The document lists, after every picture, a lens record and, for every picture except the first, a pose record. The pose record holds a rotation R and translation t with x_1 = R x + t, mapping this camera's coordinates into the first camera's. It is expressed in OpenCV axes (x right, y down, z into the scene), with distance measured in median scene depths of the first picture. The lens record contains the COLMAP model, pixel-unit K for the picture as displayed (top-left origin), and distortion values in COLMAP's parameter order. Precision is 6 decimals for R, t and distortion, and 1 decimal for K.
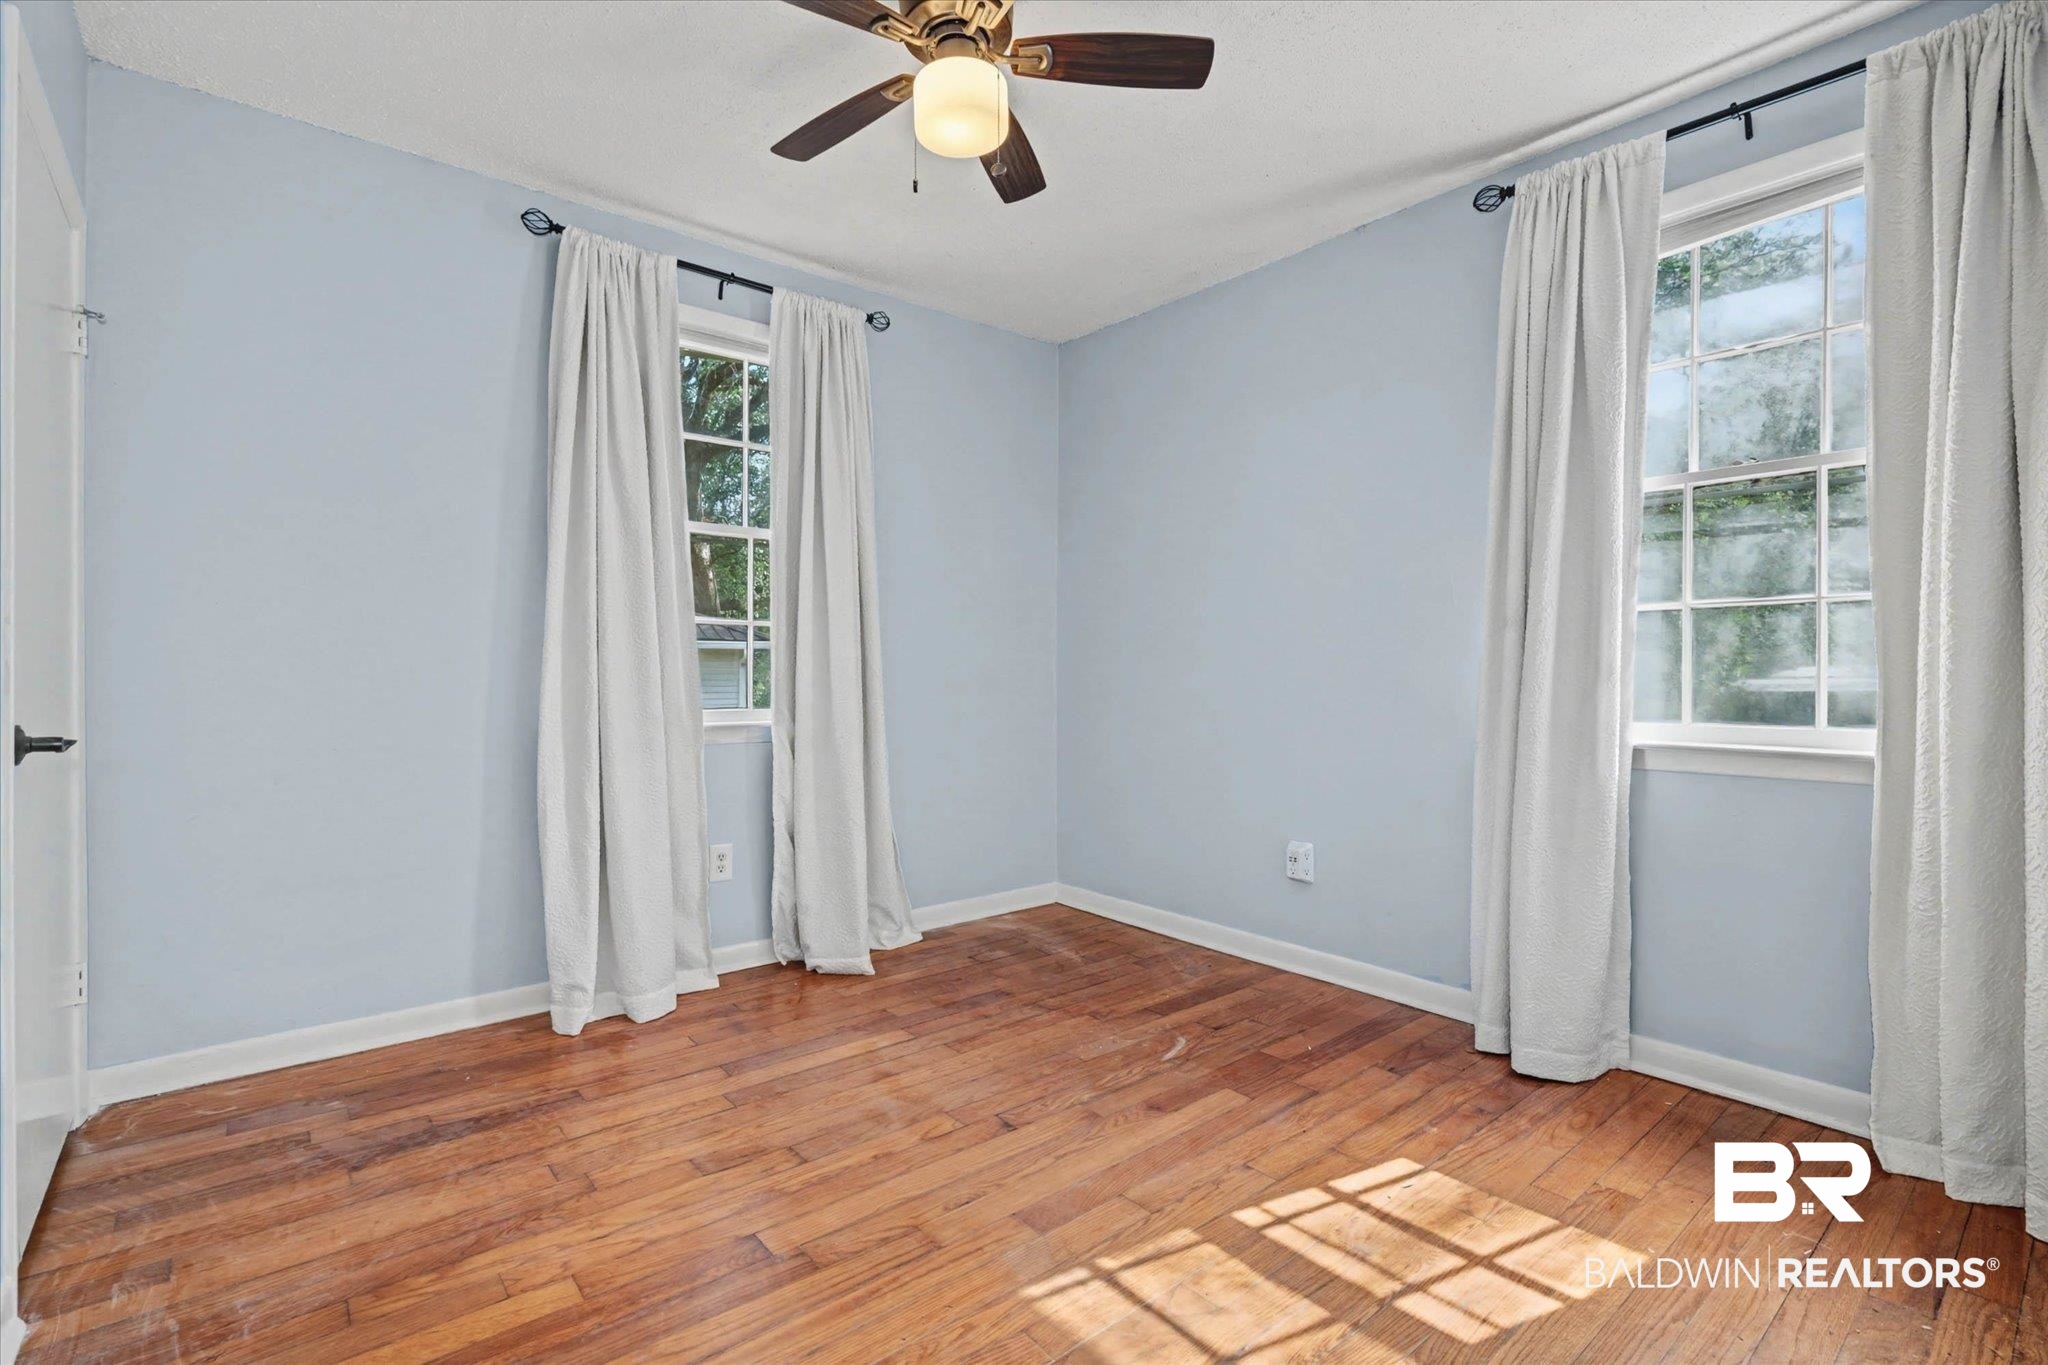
lens RADIAL K [[926.2, 0, 997.9], [0, 926.2, 689.7], [0, 0, 1]] dist [-0.003172, -0.000361]
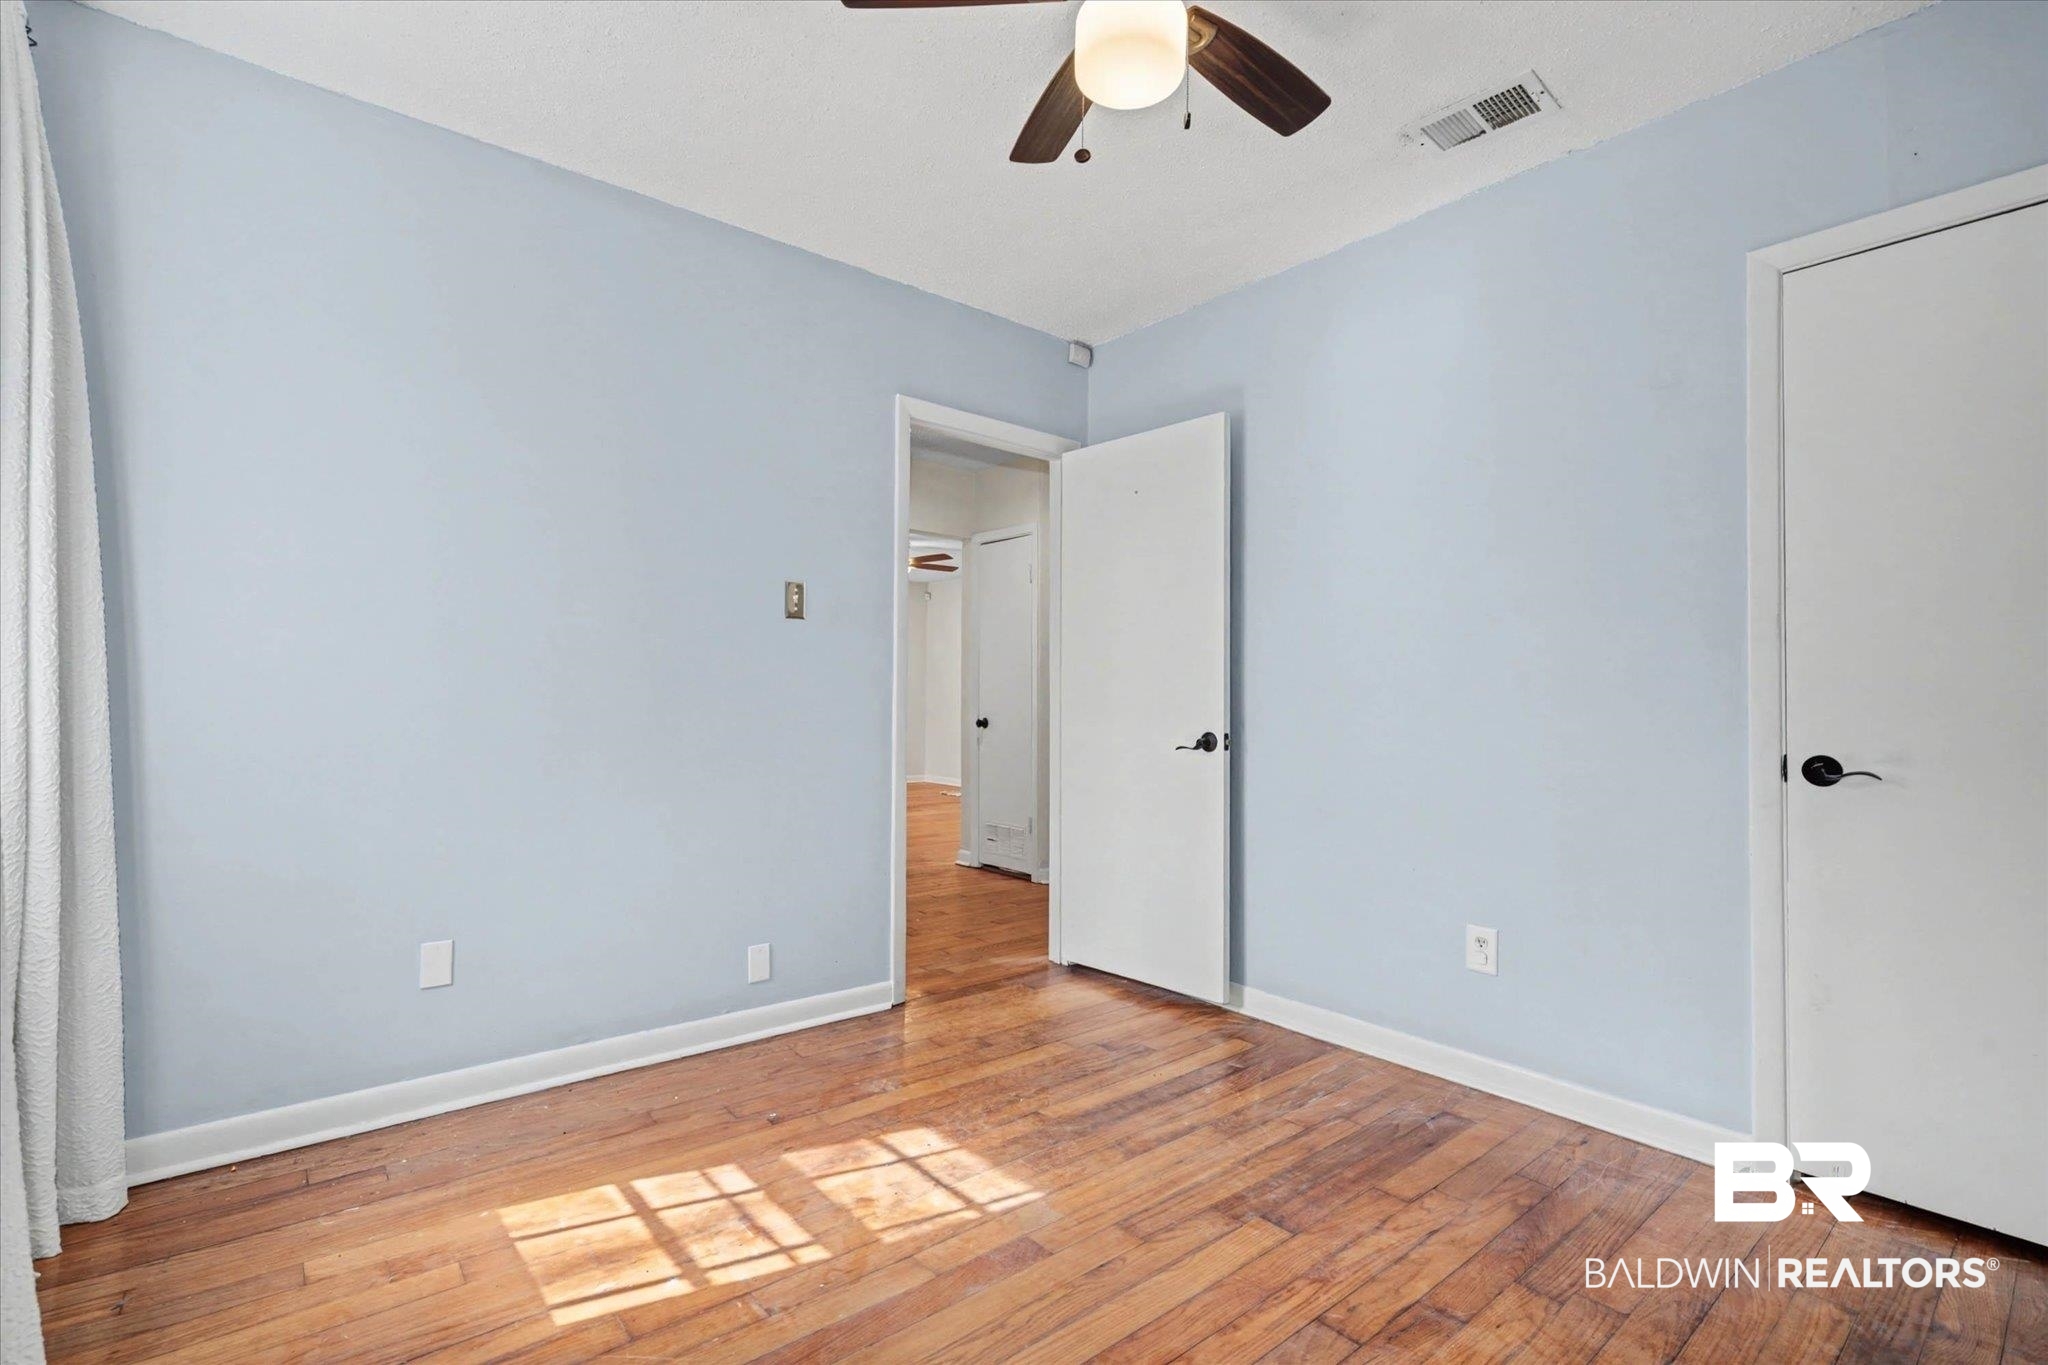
lens RADIAL K [[926.2, 0, 997.9], [0, 926.2, 689.7], [0, 0, 1]] dist [-0.003172, -0.000361]
pose [[-0.999935, -0.011360, -0.000997, 0.090569], [-0.011356, 0.999927, -0.004105, -0.033804], [0.001043, -0.004094, -0.999991, 2.157131]]
